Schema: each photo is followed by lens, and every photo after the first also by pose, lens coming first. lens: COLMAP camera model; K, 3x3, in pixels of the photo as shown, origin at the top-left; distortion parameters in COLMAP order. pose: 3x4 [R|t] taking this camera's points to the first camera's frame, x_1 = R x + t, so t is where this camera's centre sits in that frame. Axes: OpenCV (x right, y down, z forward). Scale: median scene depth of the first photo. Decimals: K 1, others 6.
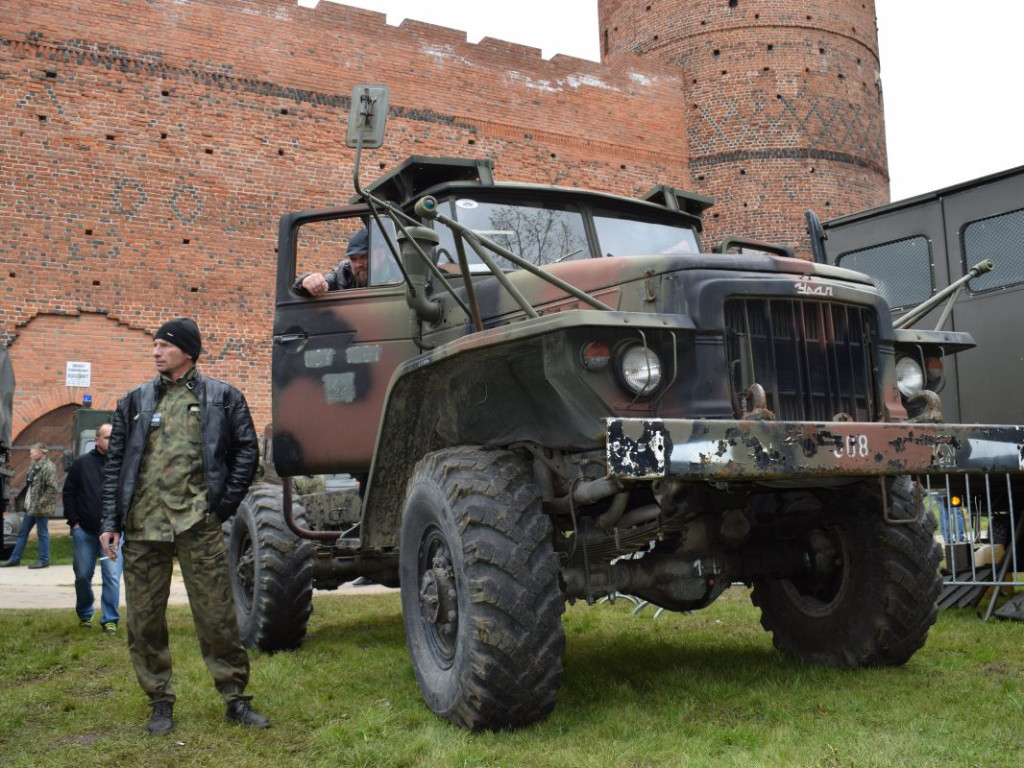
lens RADIAL K [[1035.9, 0, 518.4], [0, 1035.9, 380.4], [0, 0, 1]] dist [-0.087892, 0.009297]
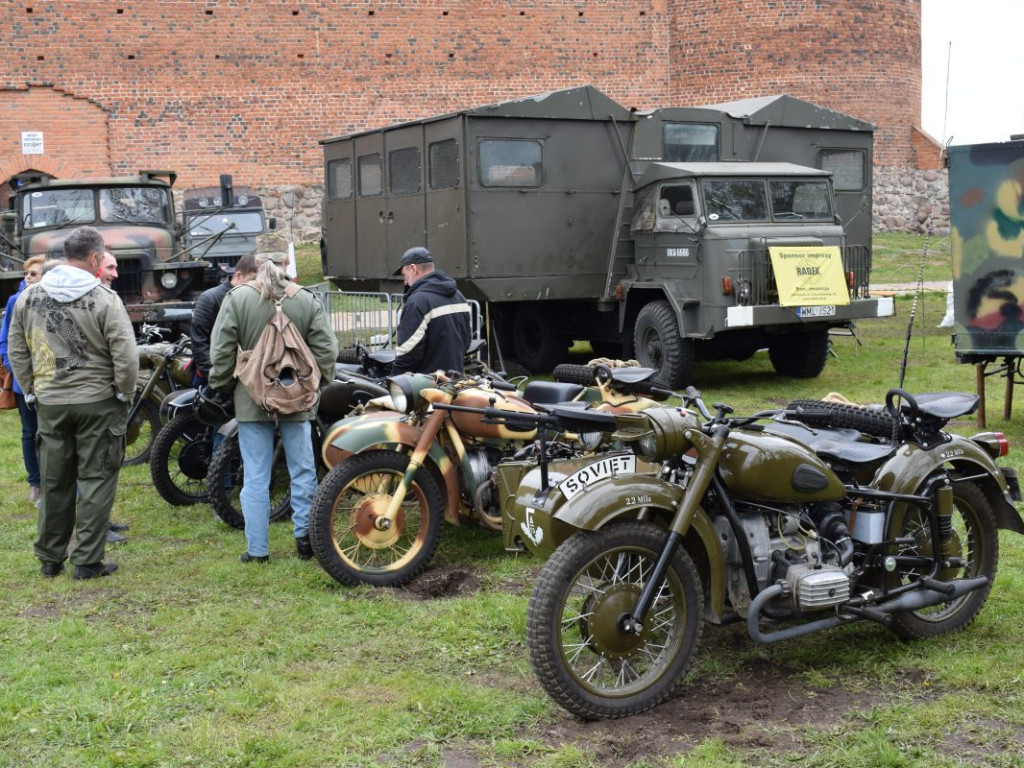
lens RADIAL K [[1410.7, 0, 516.0], [0, 1410.7, 379.9], [0, 0, 1]] dist [-0.053916, 0.013947]
pose [[0.985384, 0.015934, -0.169602, 0.329819], [0.026681, 0.968891, 0.246044, -0.108684], [0.168246, -0.246972, 0.954305, -0.411319]]
